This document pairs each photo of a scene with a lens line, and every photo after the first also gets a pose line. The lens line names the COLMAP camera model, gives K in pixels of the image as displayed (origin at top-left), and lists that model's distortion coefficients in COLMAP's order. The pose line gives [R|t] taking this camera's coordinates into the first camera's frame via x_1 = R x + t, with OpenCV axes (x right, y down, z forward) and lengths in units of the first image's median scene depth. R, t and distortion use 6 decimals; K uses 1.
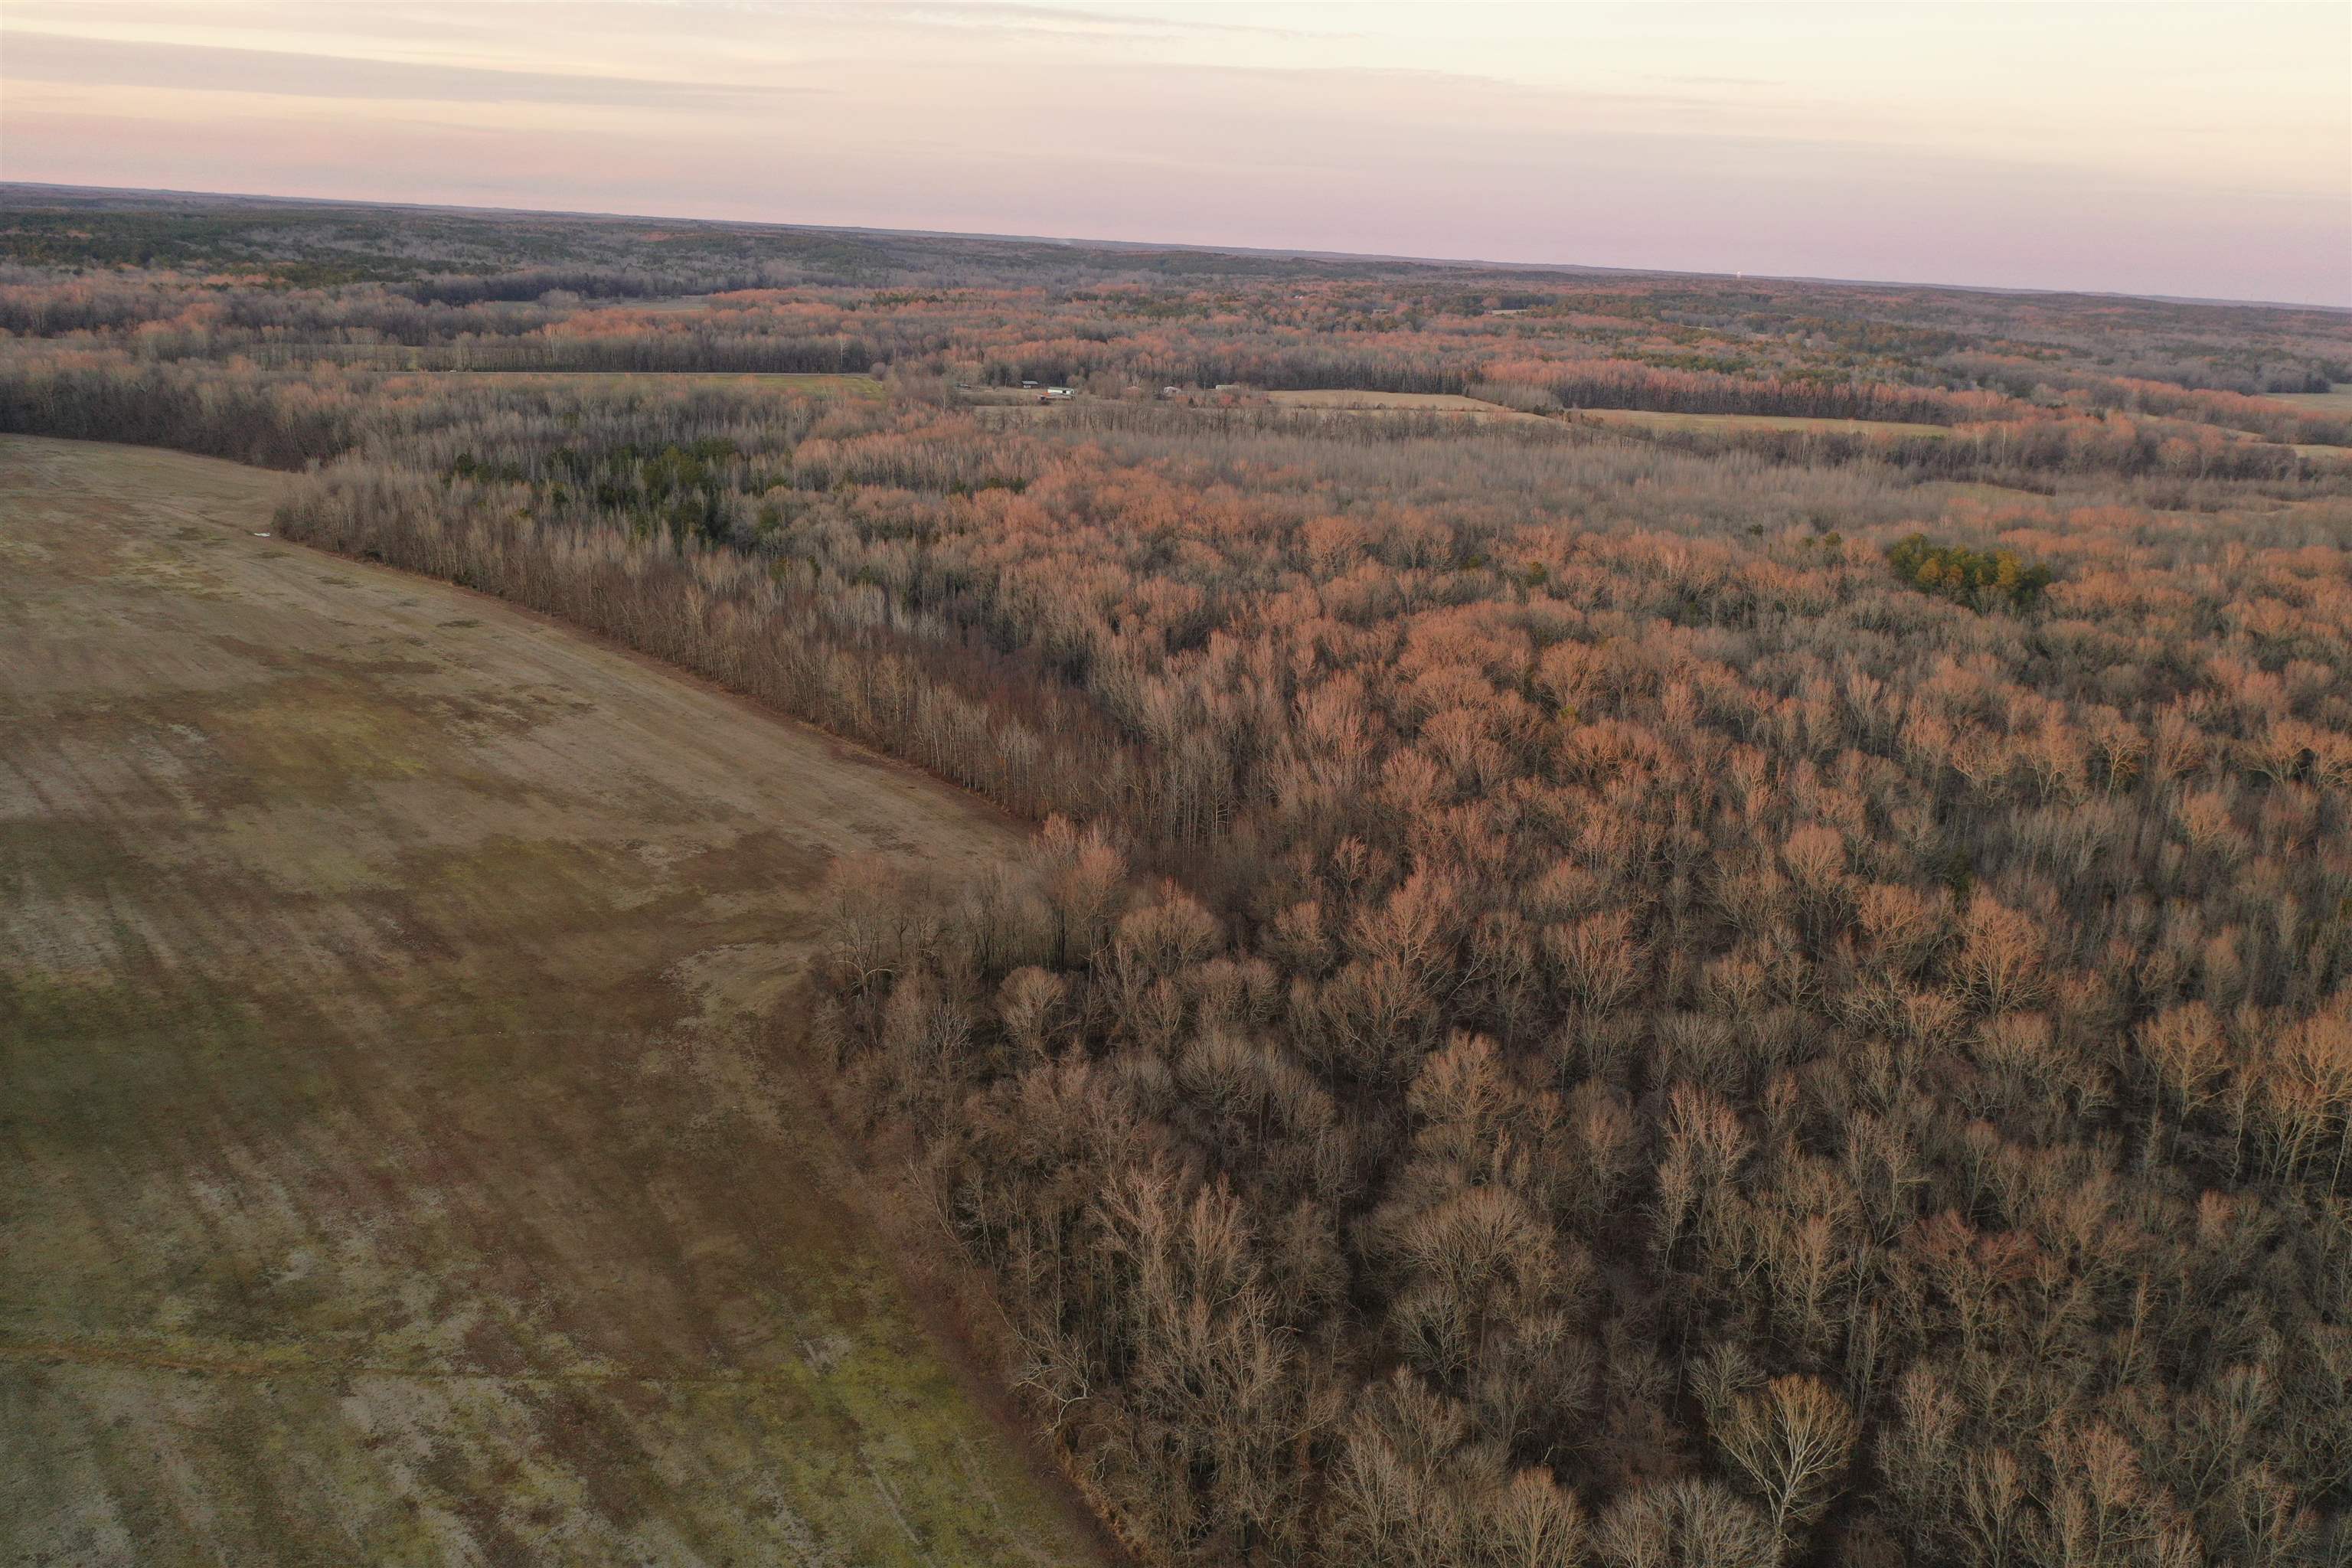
lens RADIAL K [[1860.5, 0, 1176.0], [0, 1860.5, 784.0], [0, 0, 1]] dist [0.000529, 0.005279]
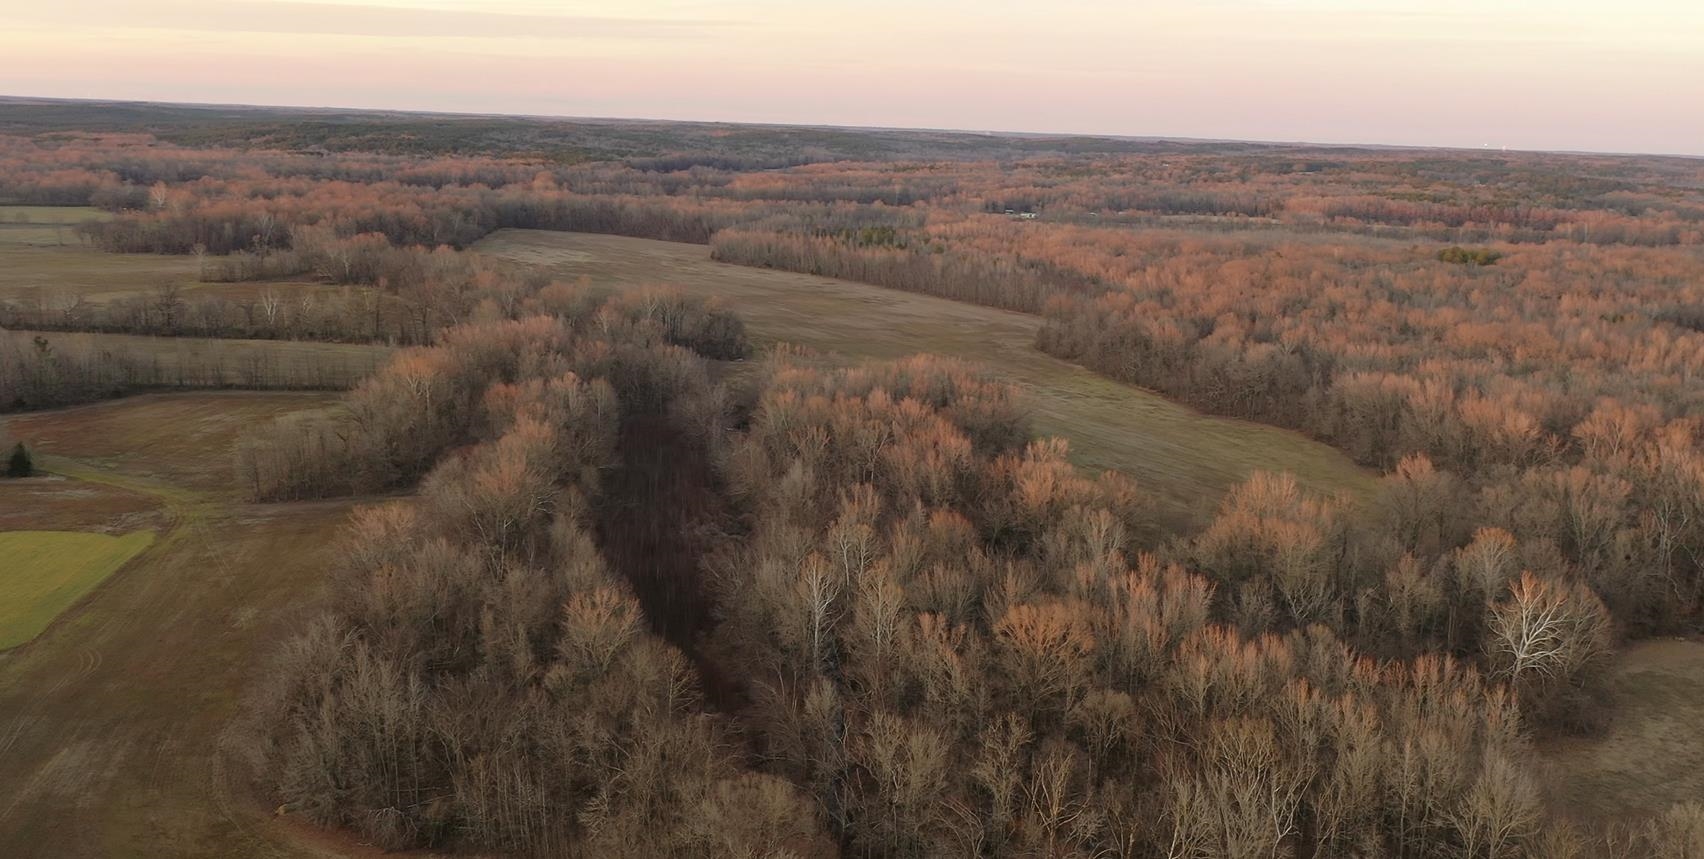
lens RADIAL K [[1471.9, 0, 907.4], [0, 1471.9, 480.5], [0, 0, 1]] dist [0.008492, 0.003993]
pose [[0.994696, 0.007153, -0.102614, -0.022142], [-0.012480, 0.998602, -0.051369, 0.071895], [0.102103, 0.052378, 0.993394, -0.238640]]
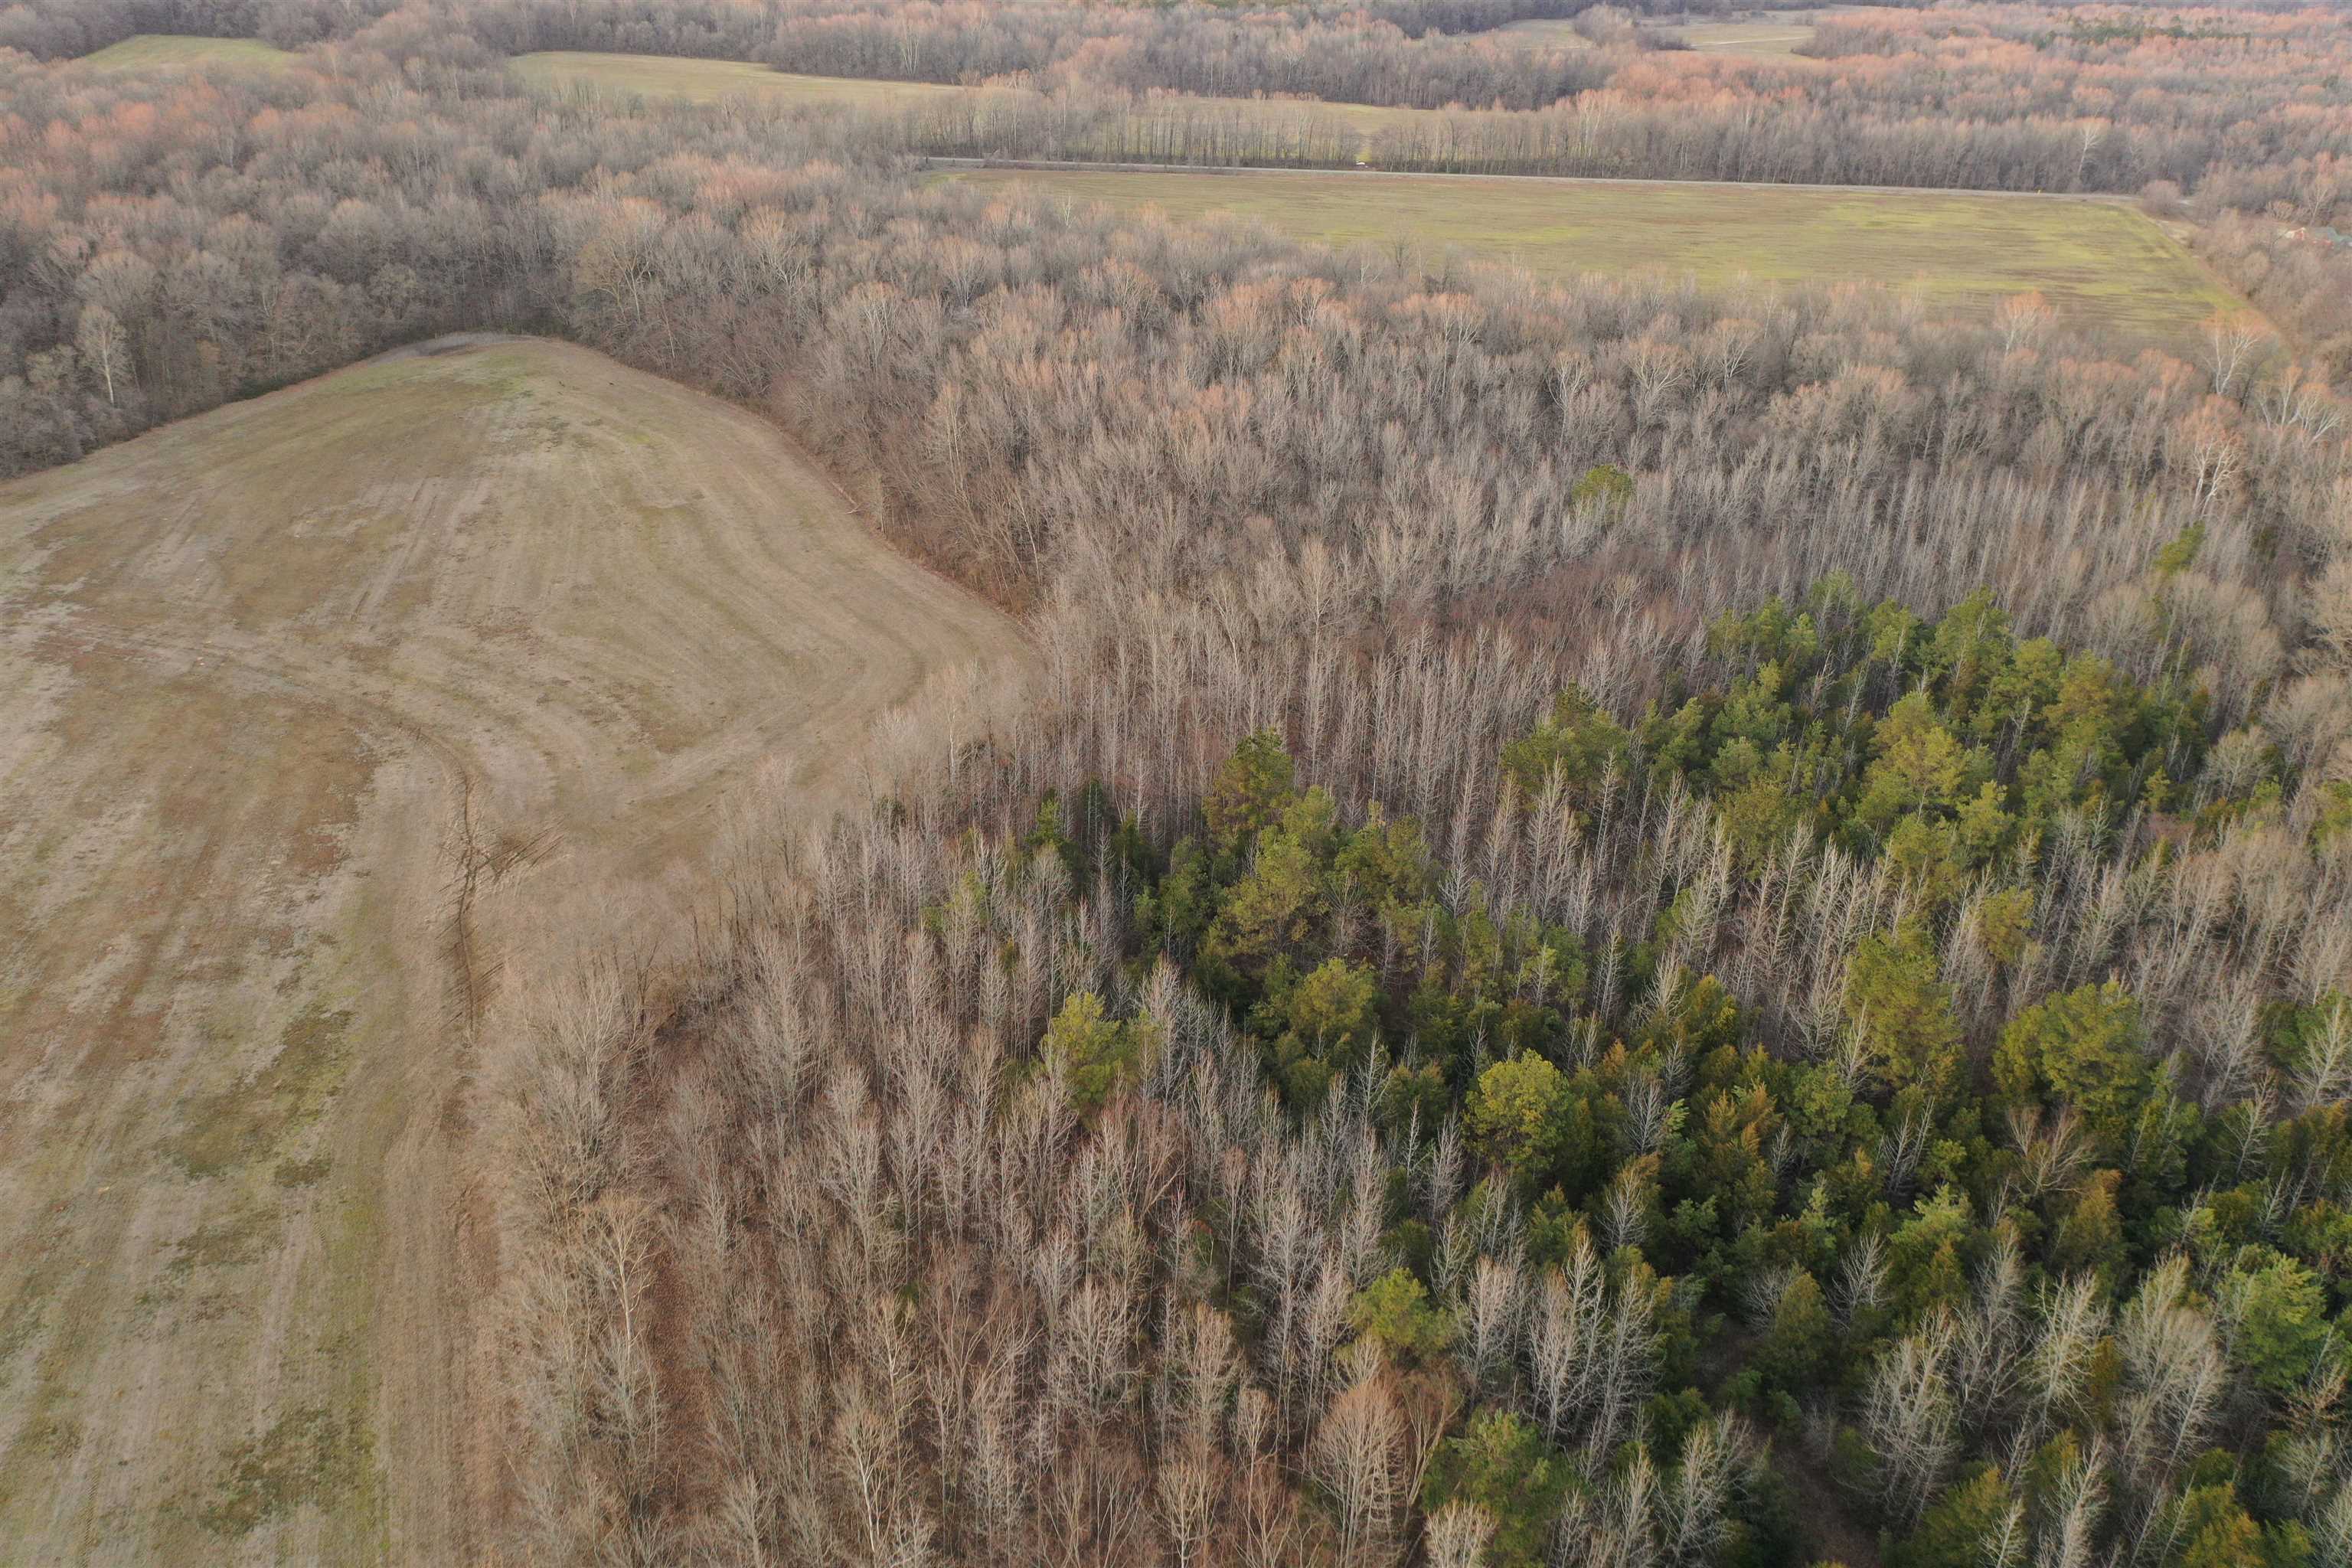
lens RADIAL K [[1858.1, 0, 1176.0], [0, 1858.1, 784.0], [0, 0, 1]] dist [0.005375, 0.000735]
pose [[0.870361, 0.206384, -0.447076, -0.094014], [-0.137921, 0.973761, 0.181017, -0.081521], [0.472704, -0.095889, 0.875989, 0.265200]]
